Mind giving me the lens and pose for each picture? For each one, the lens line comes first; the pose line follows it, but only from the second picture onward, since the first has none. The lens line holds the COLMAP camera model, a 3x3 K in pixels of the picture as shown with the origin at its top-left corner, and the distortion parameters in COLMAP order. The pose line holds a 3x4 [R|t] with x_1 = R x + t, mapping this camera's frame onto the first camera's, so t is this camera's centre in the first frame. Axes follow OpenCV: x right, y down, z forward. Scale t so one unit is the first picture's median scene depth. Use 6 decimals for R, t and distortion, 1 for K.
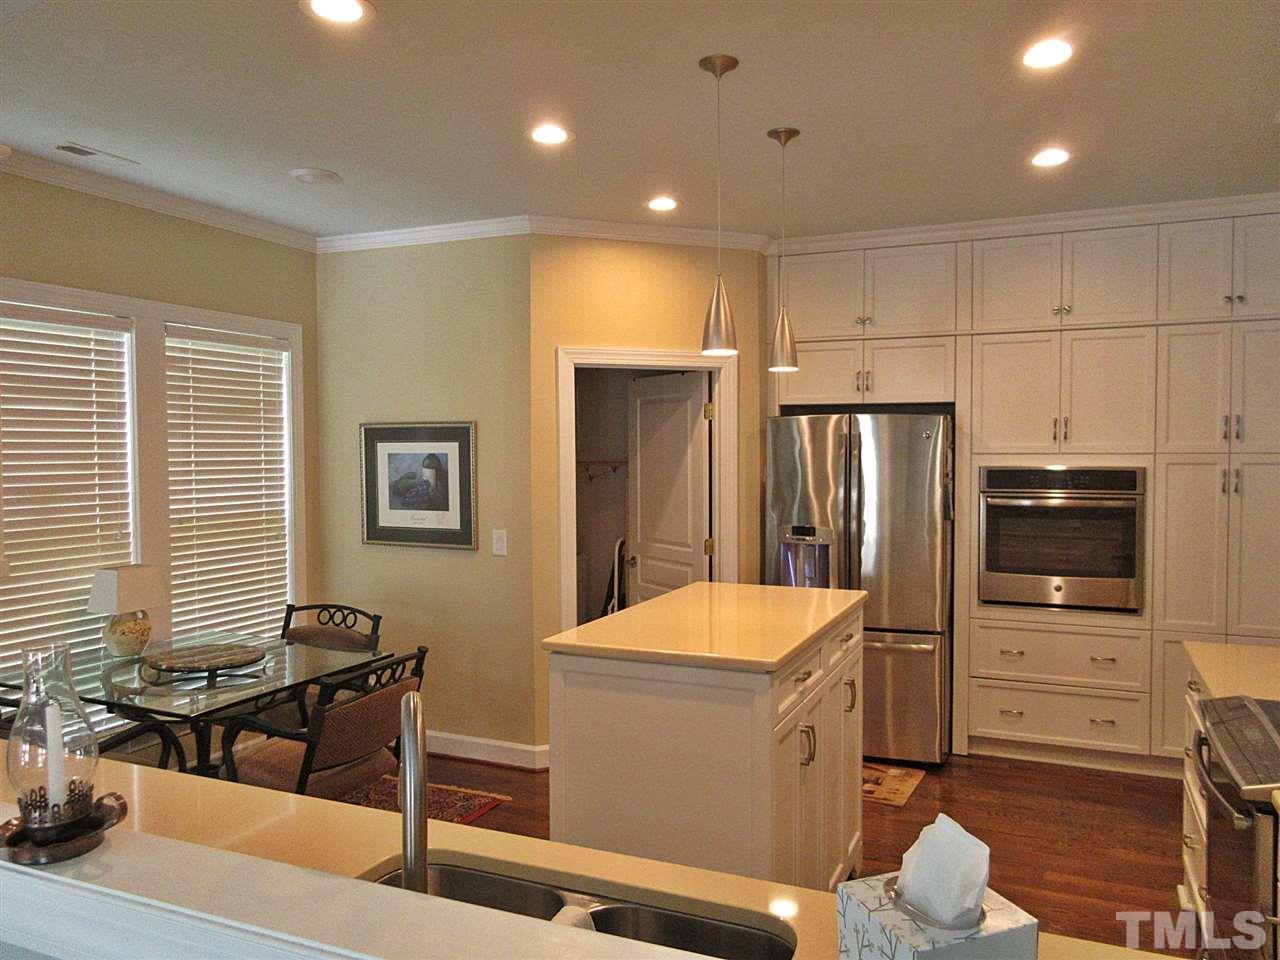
lens RADIAL K [[949.7, 0, 640.8], [0, 949.7, 479.5], [0, 0, 1]] dist [-0.008175, 0.002274]
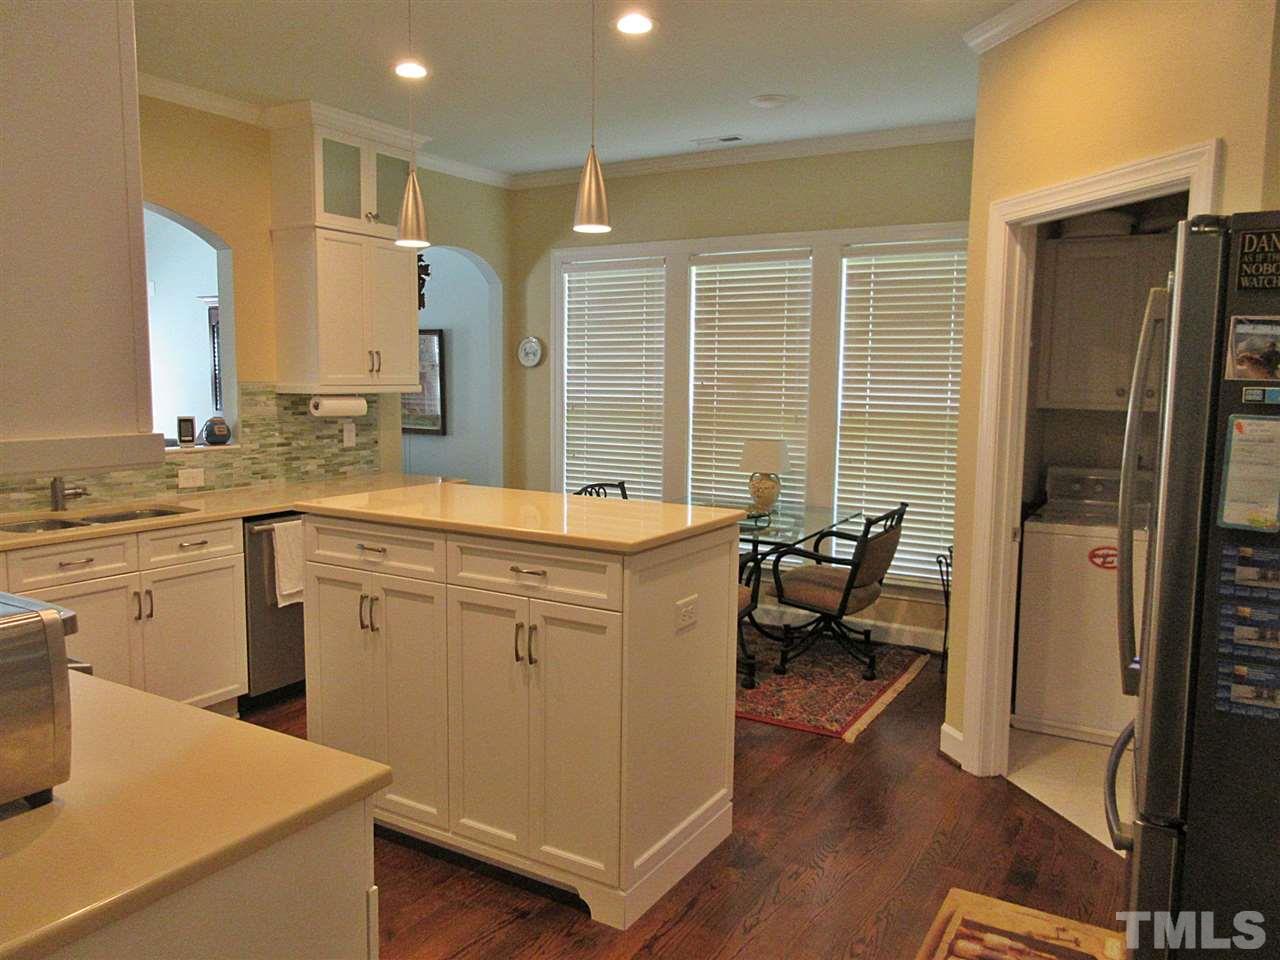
lens RADIAL K [[949.7, 0, 639.0], [0, 949.7, 481.2], [0, 0, 1]] dist [-0.008175, 0.002274]
pose [[-0.124089, 0.111455, -0.985992, 0.758959], [-0.043406, 0.992111, 0.117609, -0.000456], [0.991321, 0.057392, -0.118272, 0.927011]]
